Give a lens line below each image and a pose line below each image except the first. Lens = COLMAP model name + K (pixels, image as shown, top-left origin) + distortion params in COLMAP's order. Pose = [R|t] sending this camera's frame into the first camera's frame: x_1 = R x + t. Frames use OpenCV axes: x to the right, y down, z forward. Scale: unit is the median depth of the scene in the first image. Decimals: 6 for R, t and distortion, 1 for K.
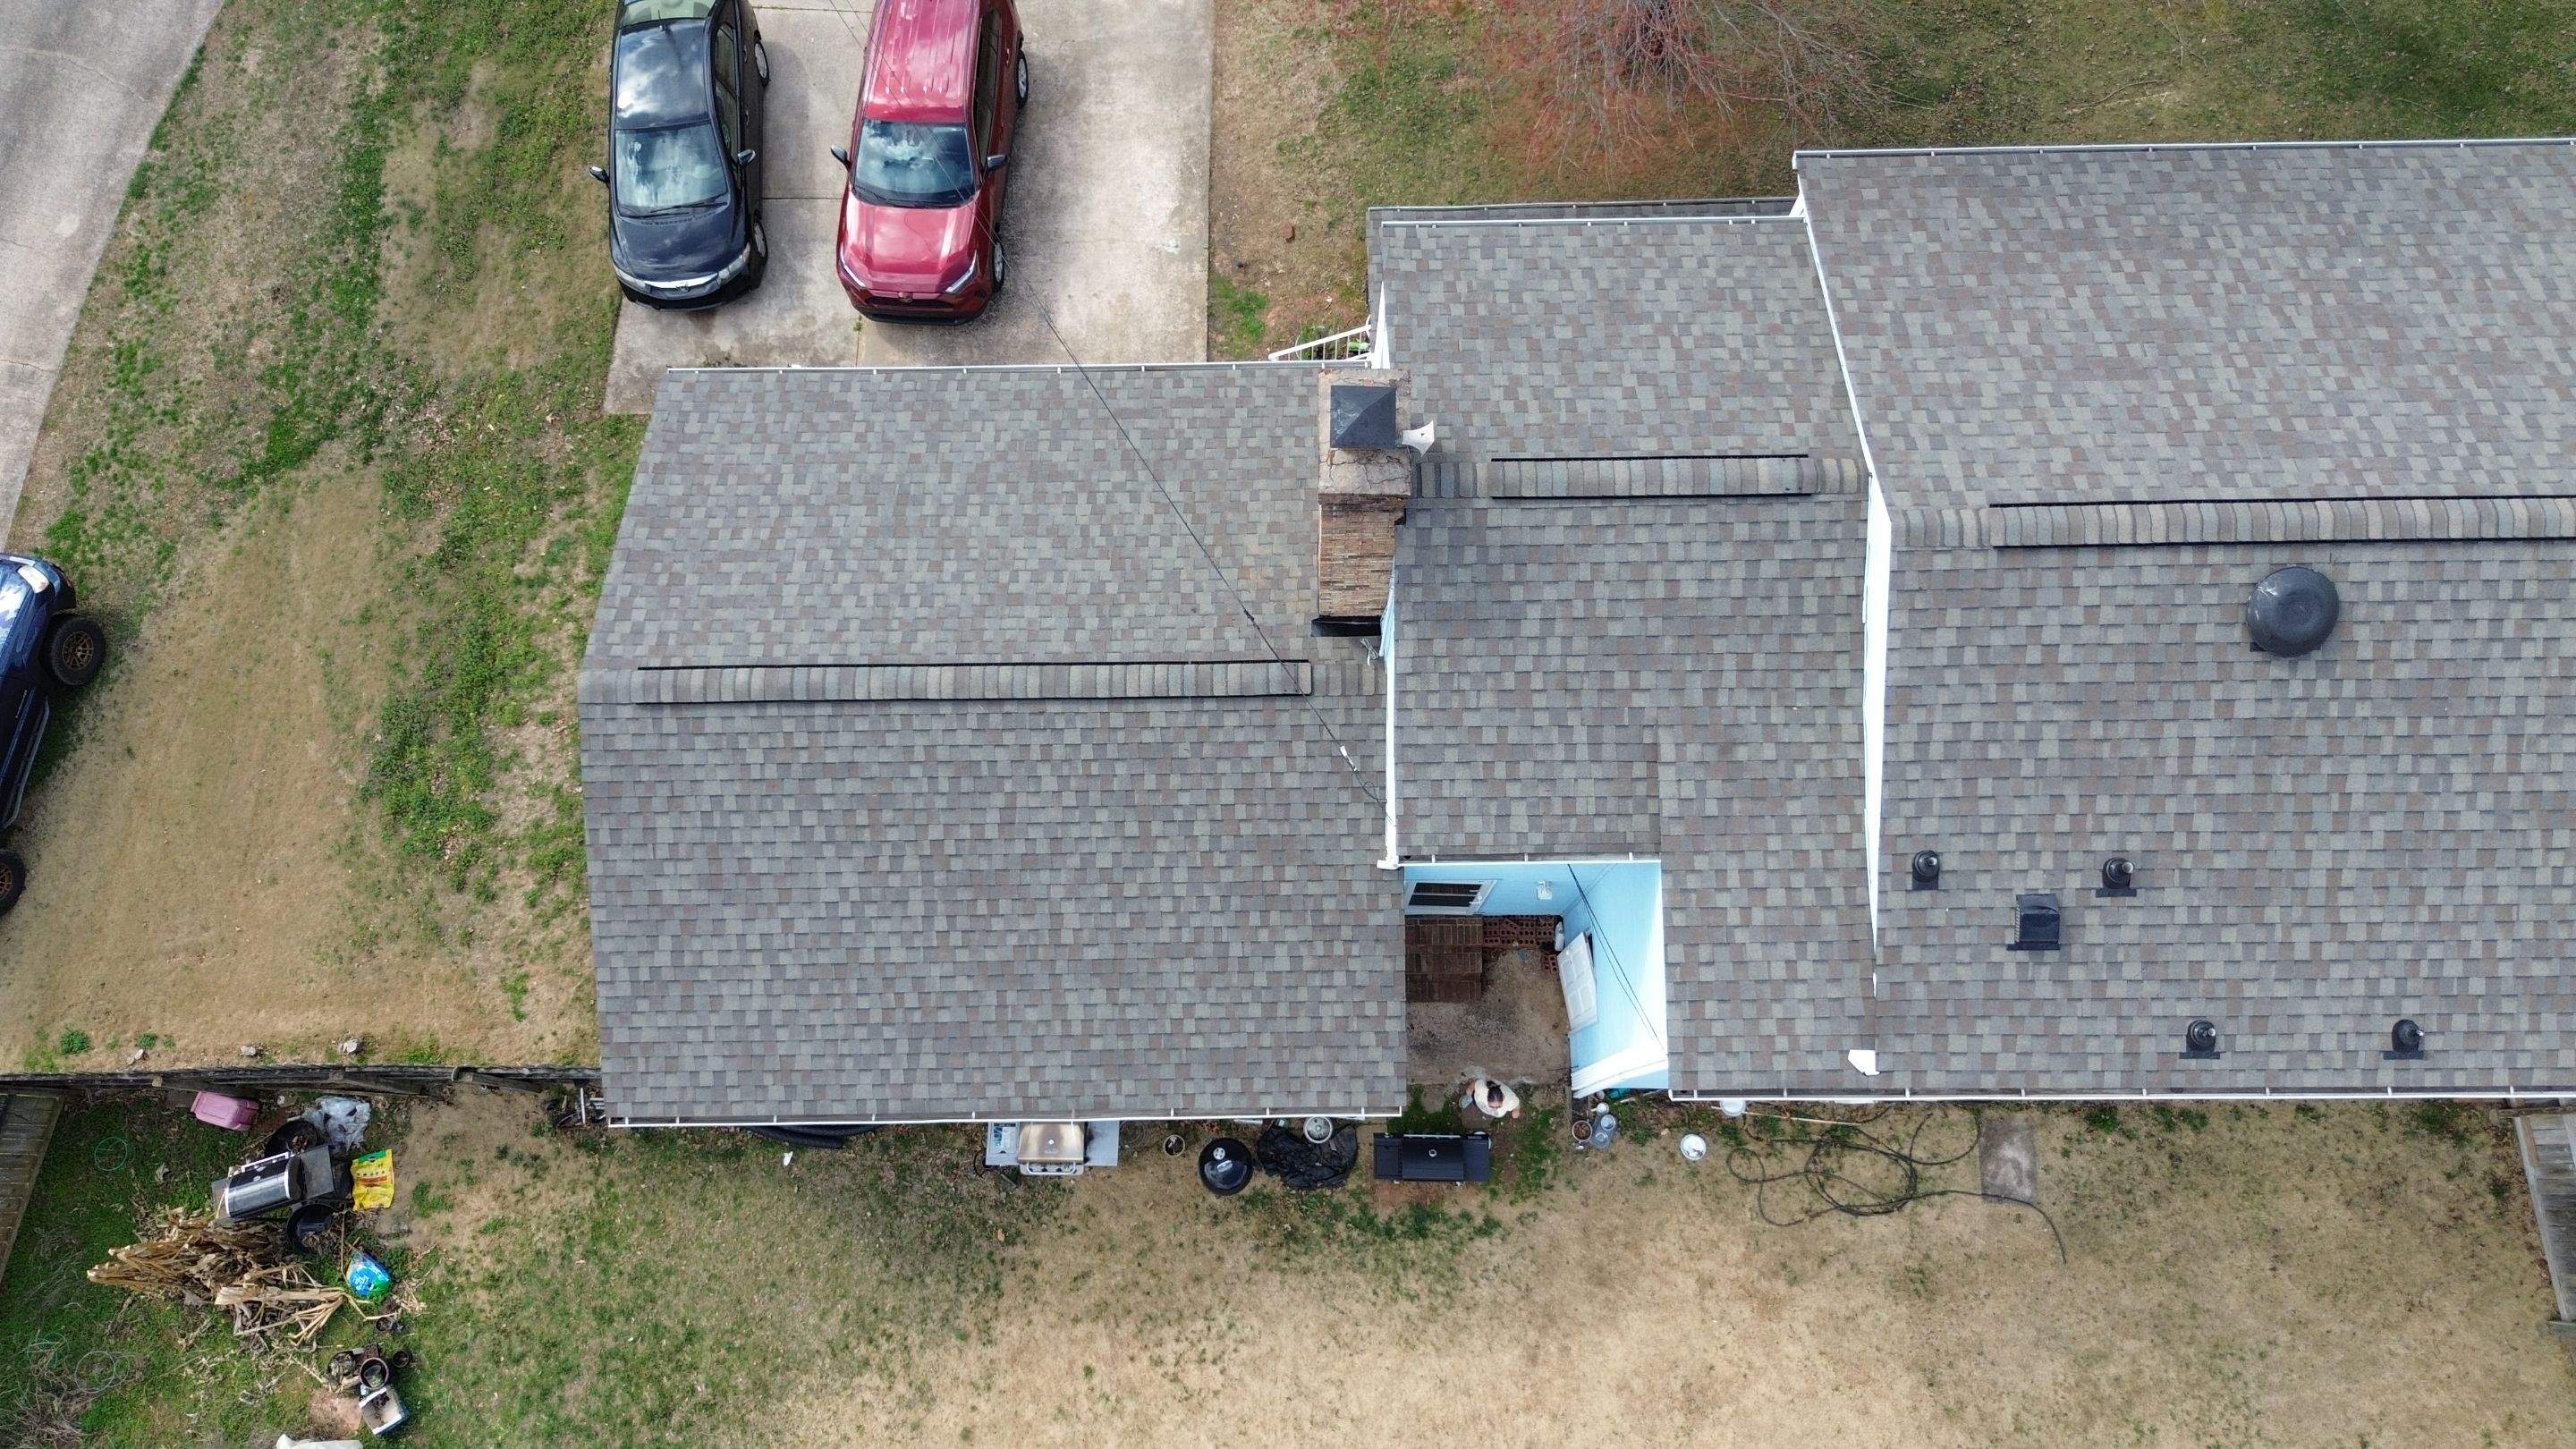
lens RADIAL K [[1834.8, 0, 1288.0], [0, 1834.8, 724.5], [0, 0, 1]] dist [0.056681, -0.045449]
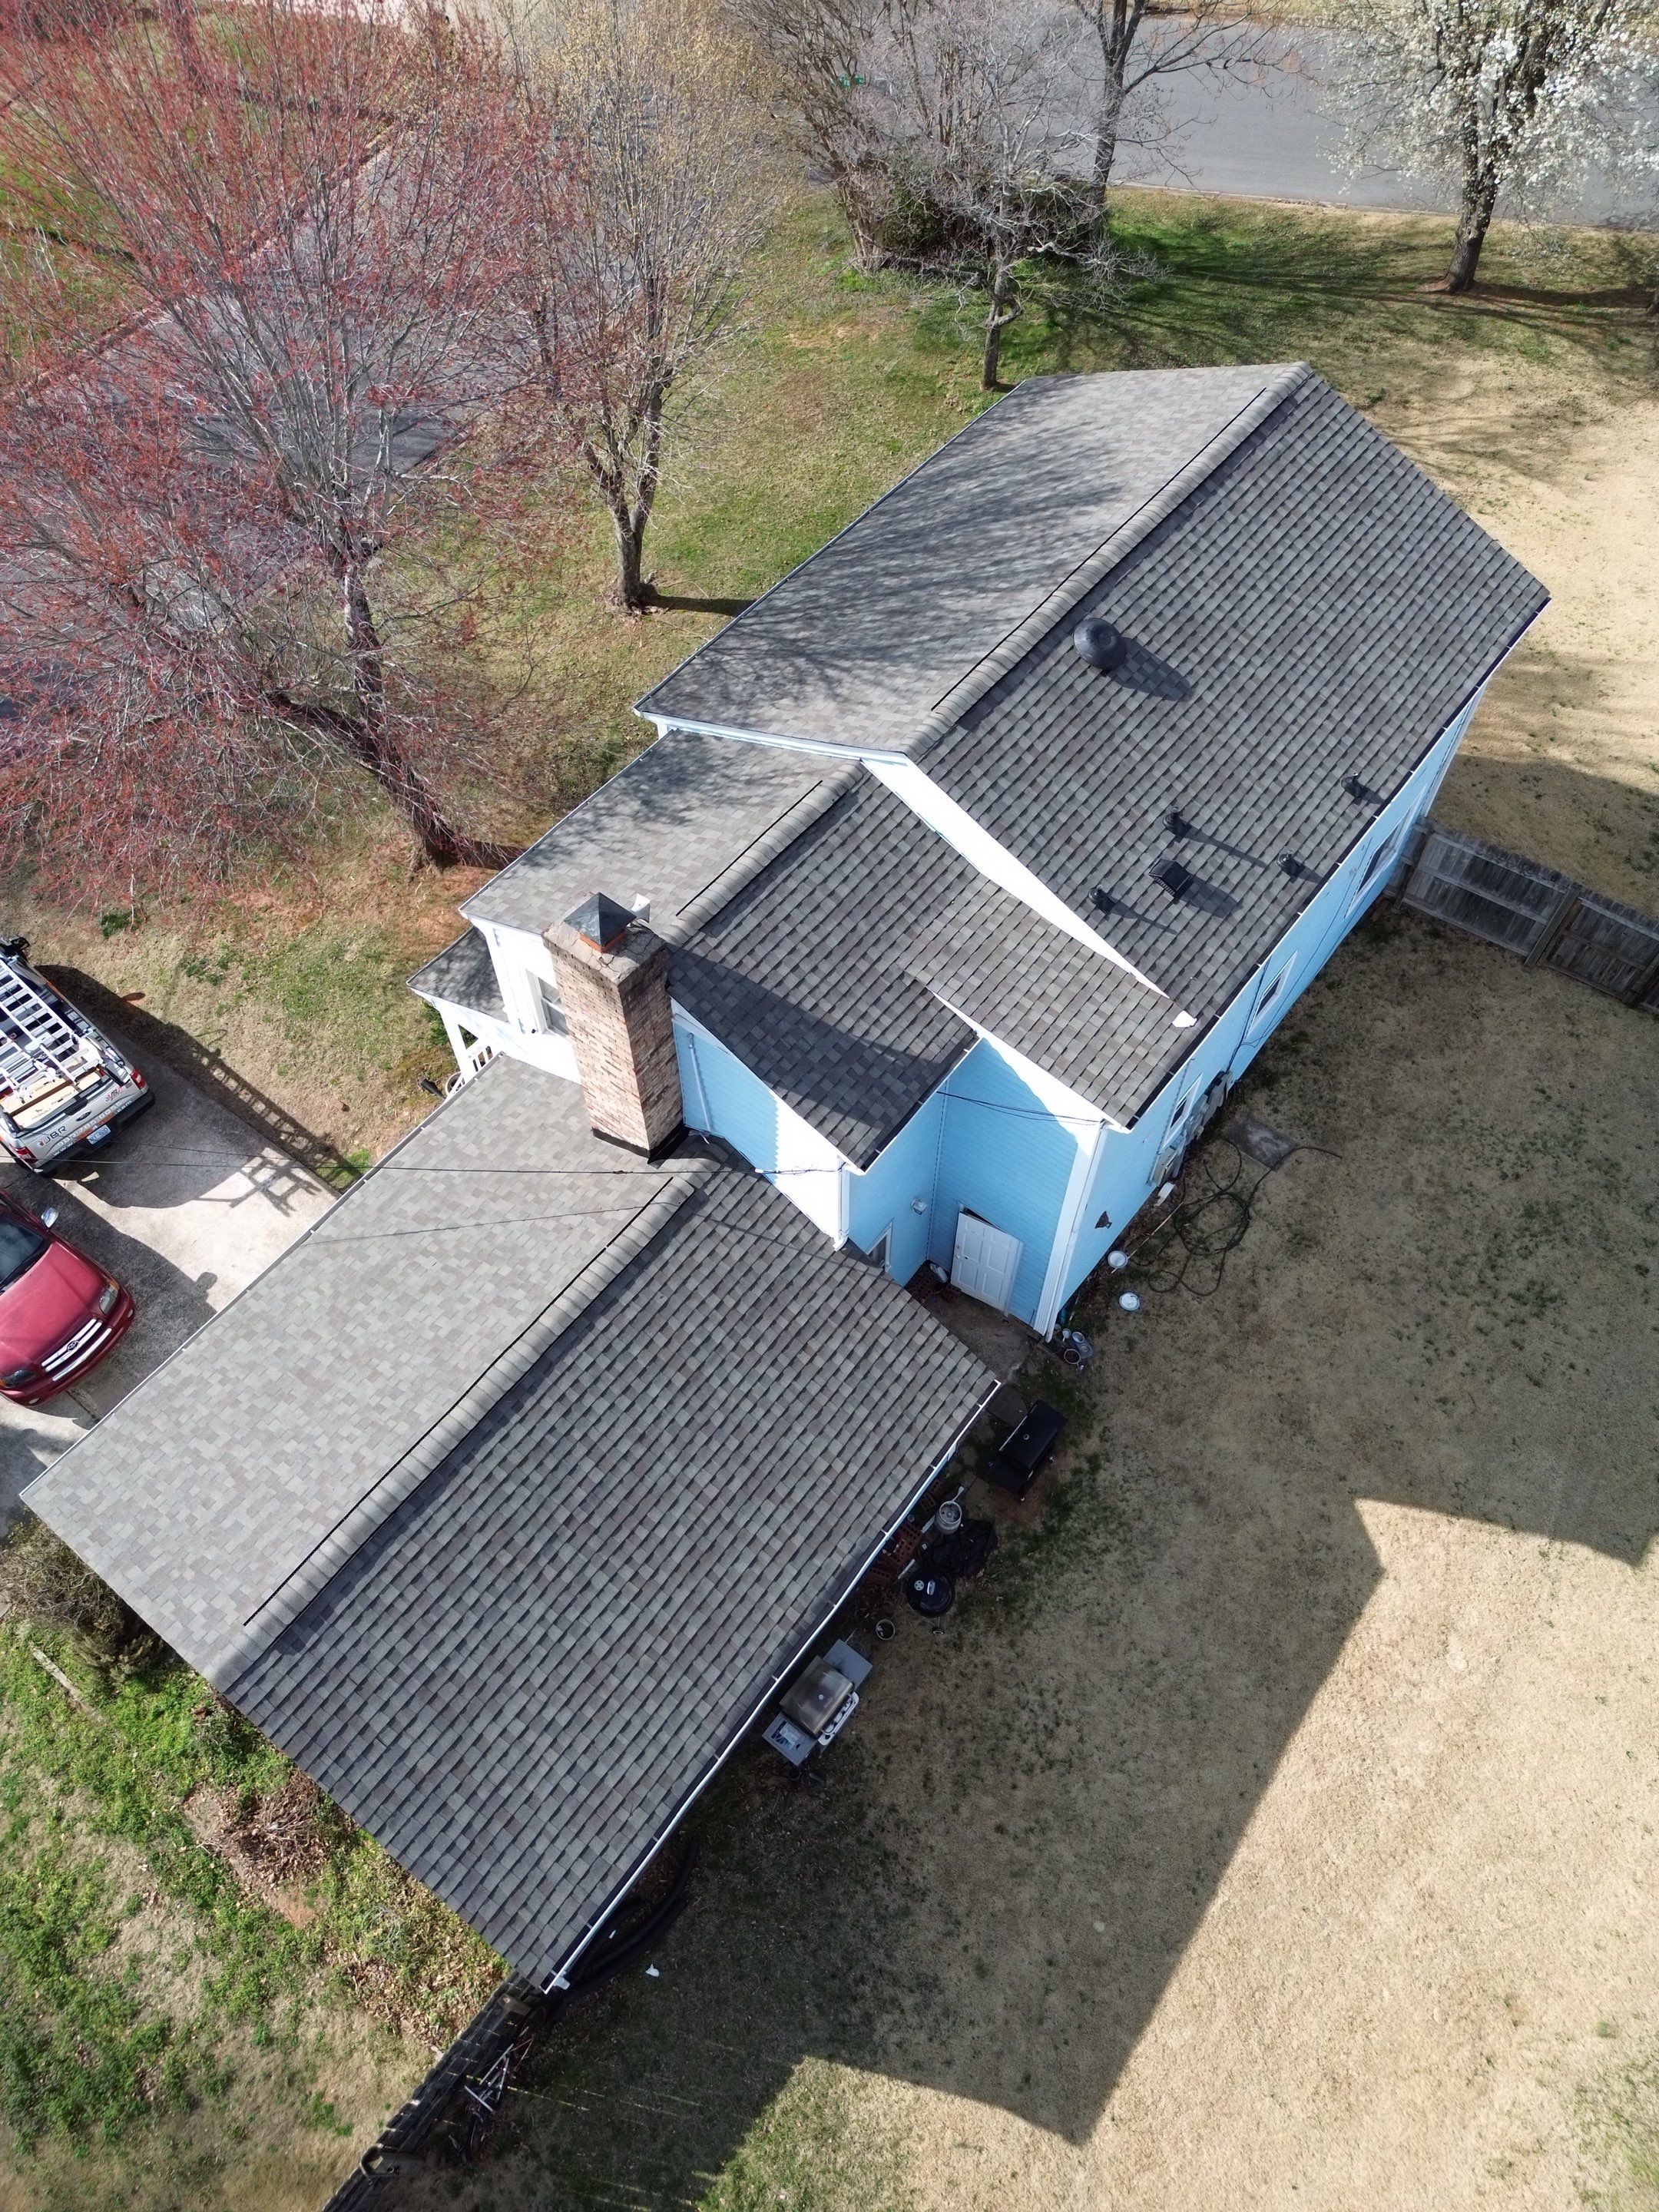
lens RADIAL K [[1554.0, 0, 829.5], [0, 1554.0, 1106.0], [0, 0, 1]] dist [0.078774, -0.083136]
pose [[0.614809, -0.653664, 0.441286, -0.299093], [0.763195, 0.634177, -0.123912, 0.122042], [-0.198857, 0.412970, 0.888770, 0.034045]]
